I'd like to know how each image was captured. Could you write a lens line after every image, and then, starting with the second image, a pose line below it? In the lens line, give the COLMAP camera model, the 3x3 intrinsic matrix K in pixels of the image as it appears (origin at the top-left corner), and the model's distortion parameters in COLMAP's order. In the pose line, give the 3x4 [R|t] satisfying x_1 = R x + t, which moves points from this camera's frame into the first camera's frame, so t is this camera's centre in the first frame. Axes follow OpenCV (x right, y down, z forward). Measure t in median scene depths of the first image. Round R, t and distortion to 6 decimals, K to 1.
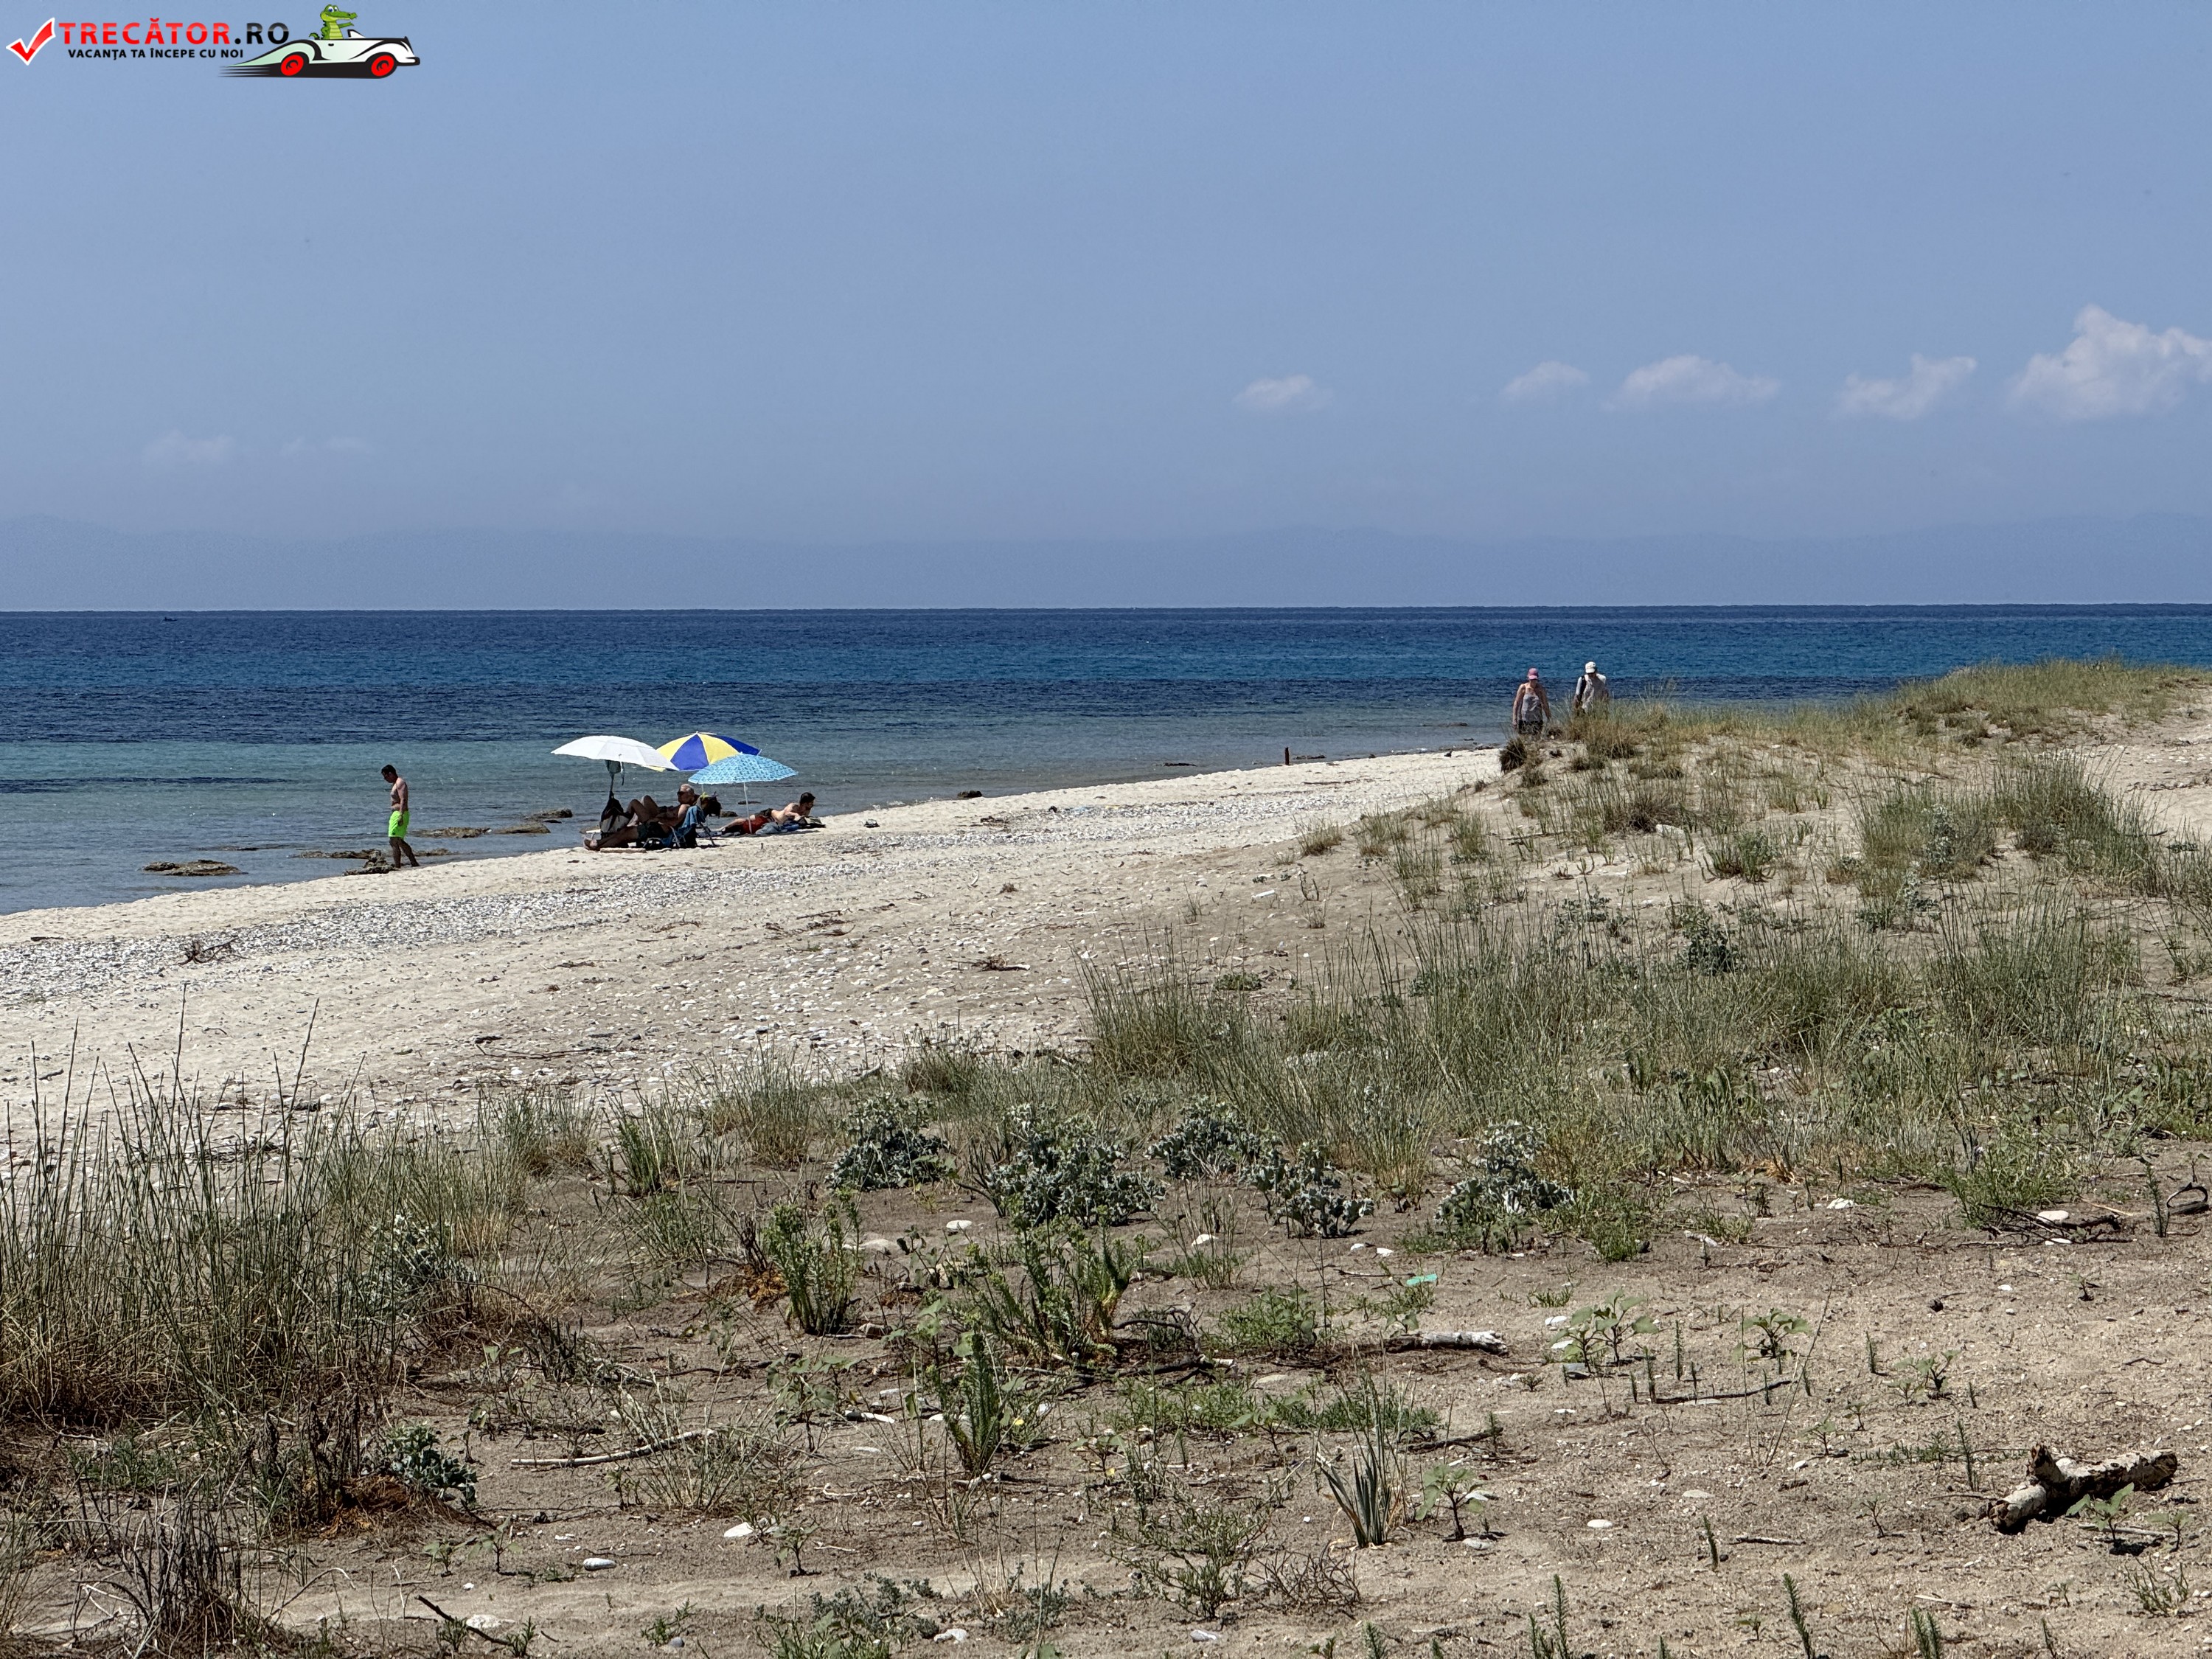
lens RADIAL K [[7646.3, 0, 1106.0], [0, 7646.3, 829.5], [0, 0, 1]] dist [0.199268, 0.996375]
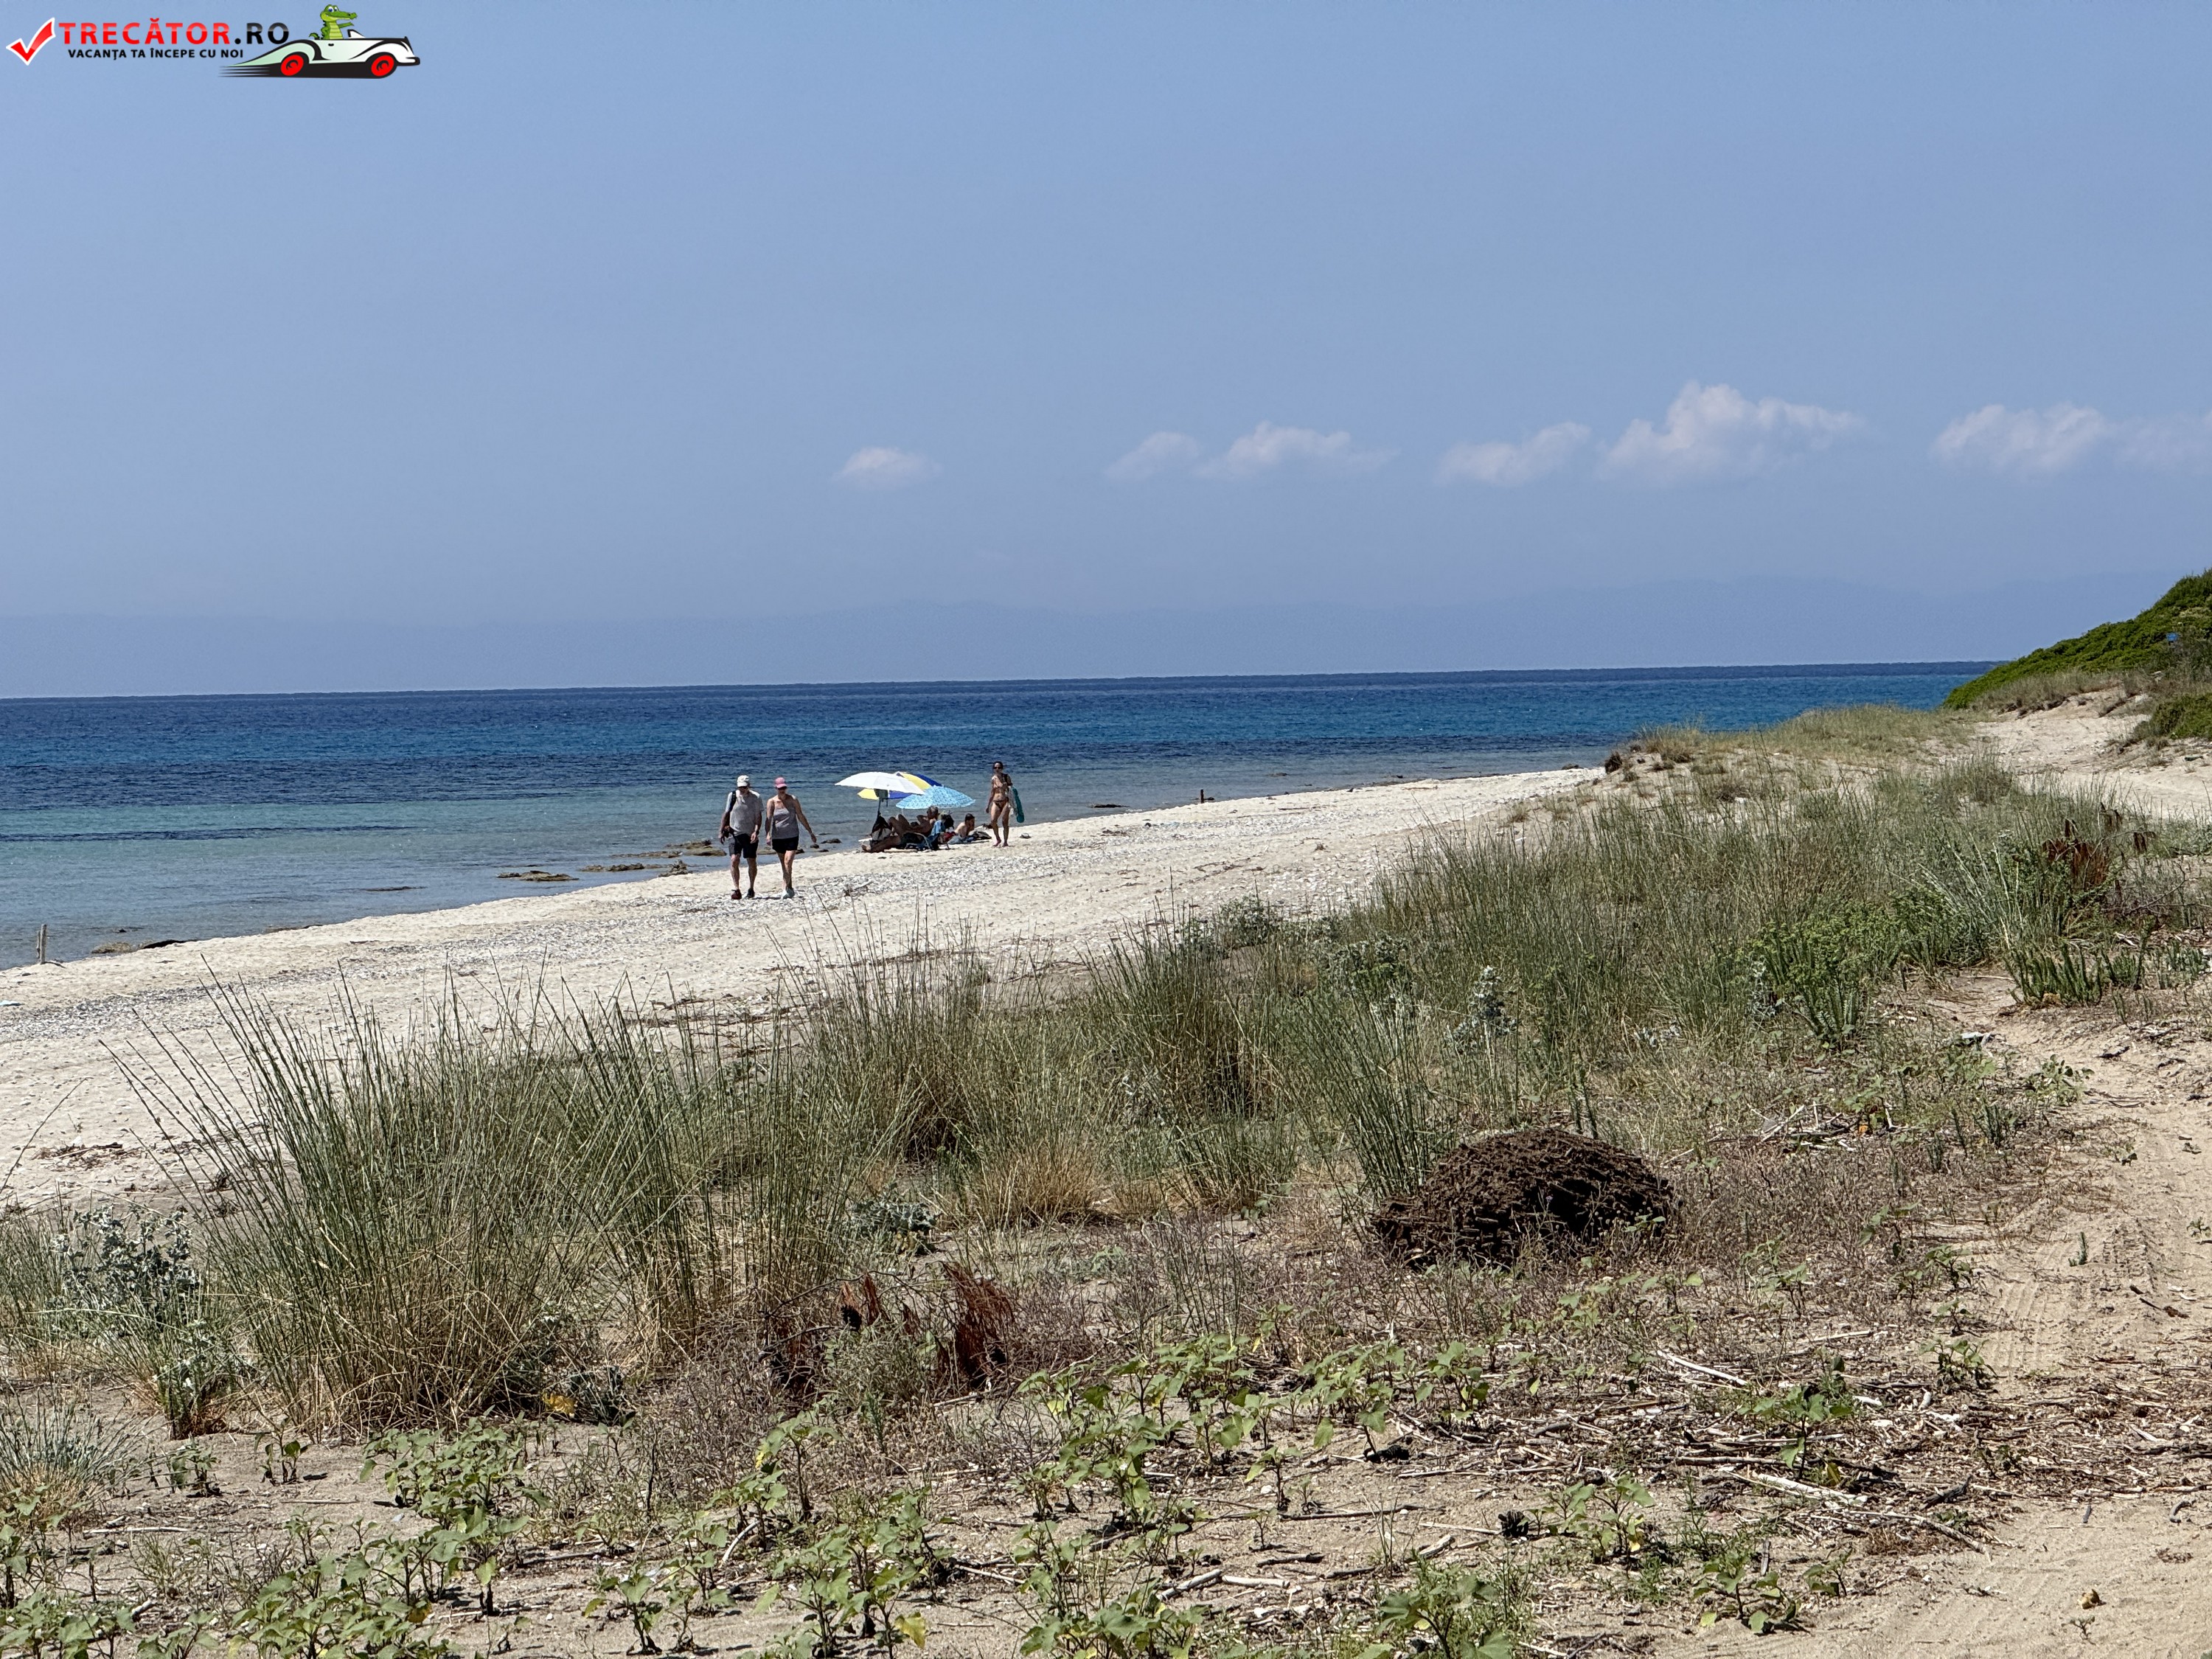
lens RADIAL K [[7646.3, 0, 1106.0], [0, 7646.3, 829.5], [0, 0, 1]] dist [0.199268, 0.996375]
pose [[0.998624, -0.015735, 0.050020, -0.094127], [0.016229, 0.999823, -0.009483, 0.012590], [-0.049862, 0.010282, 0.998703, -0.424250]]
